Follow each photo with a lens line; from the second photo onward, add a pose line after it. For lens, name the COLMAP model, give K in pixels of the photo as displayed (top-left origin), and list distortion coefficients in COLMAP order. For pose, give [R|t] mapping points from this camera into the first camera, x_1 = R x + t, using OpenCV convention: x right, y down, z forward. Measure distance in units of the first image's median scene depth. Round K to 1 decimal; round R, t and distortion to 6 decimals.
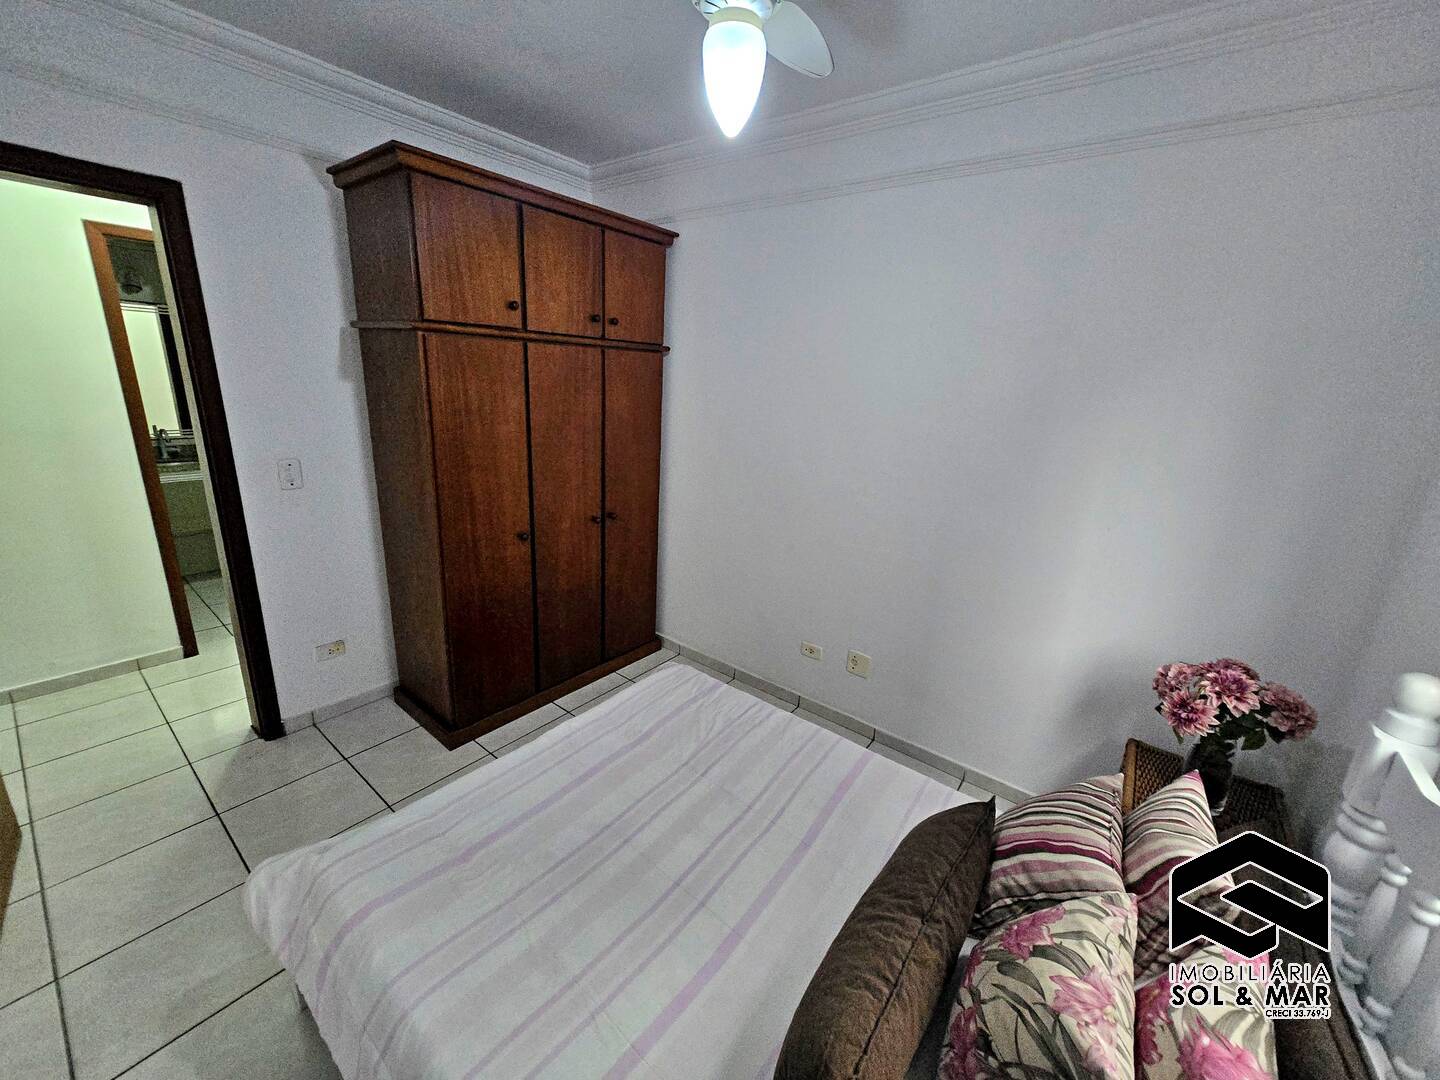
lens RADIAL K [[564.7, 0, 722.7], [0, 564.7, 536.5], [0, 0, 1]] dist [-0.003600, 0.000835]
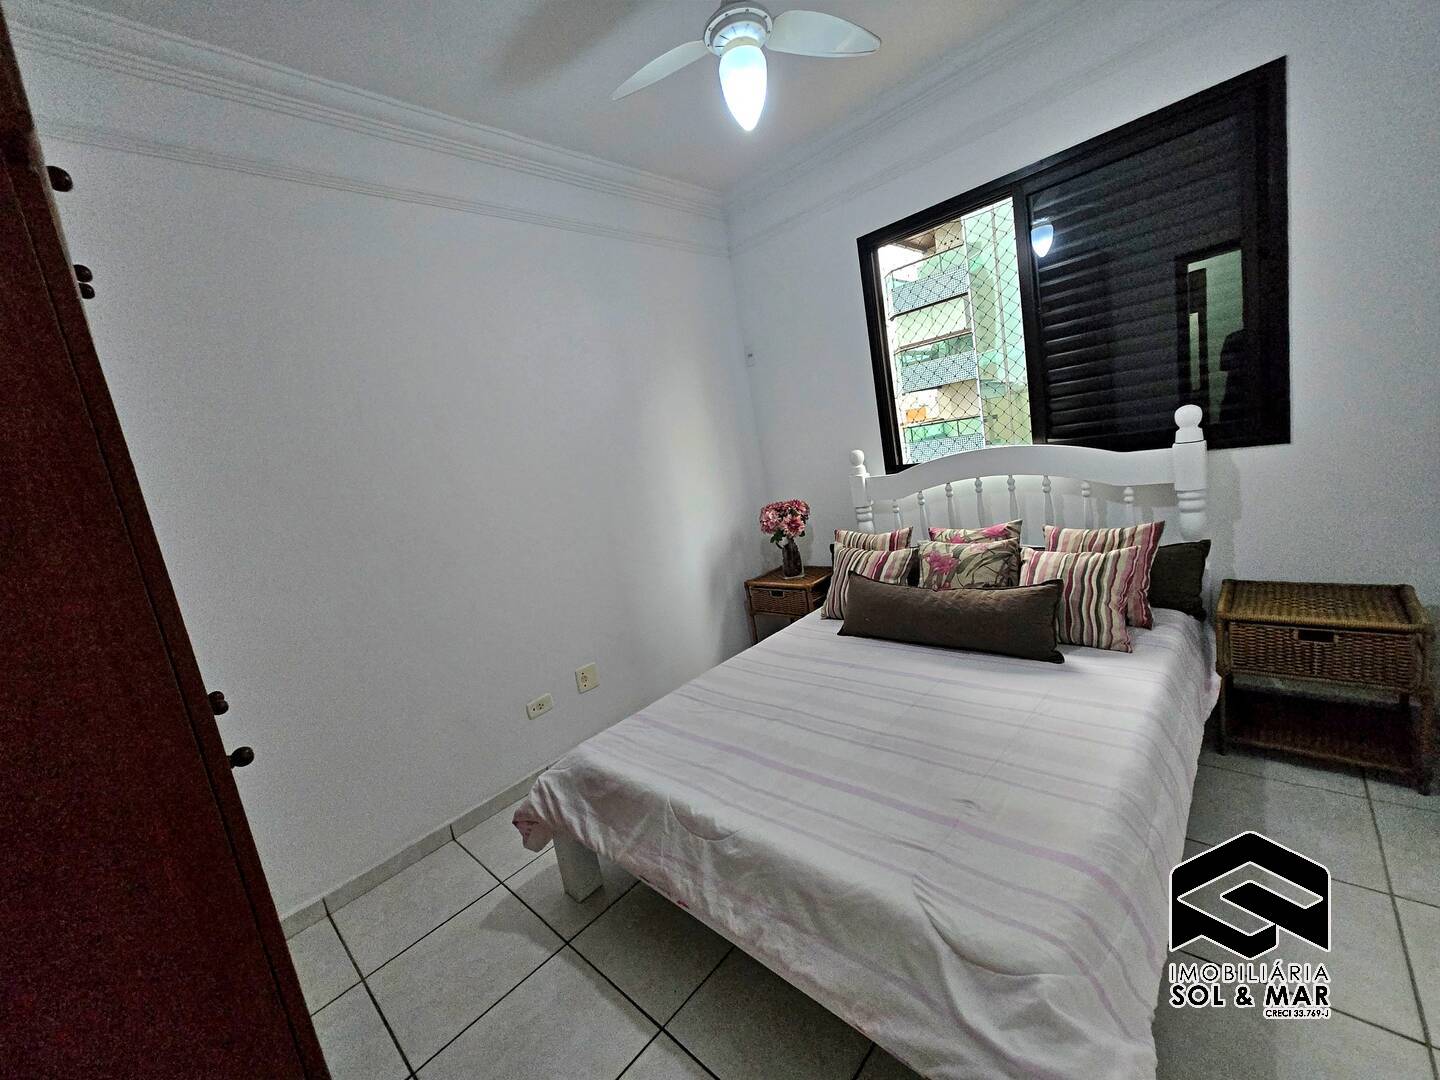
lens RADIAL K [[564.7, 0, 724.2], [0, 564.7, 537.9], [0, 0, 1]] dist [-0.003600, 0.000835]
pose [[0.078441, -0.229133, 0.970229, -1.031850], [0.440920, 0.880839, 0.172375, -0.083803], [-0.894112, 0.414272, 0.170123, 0.851503]]
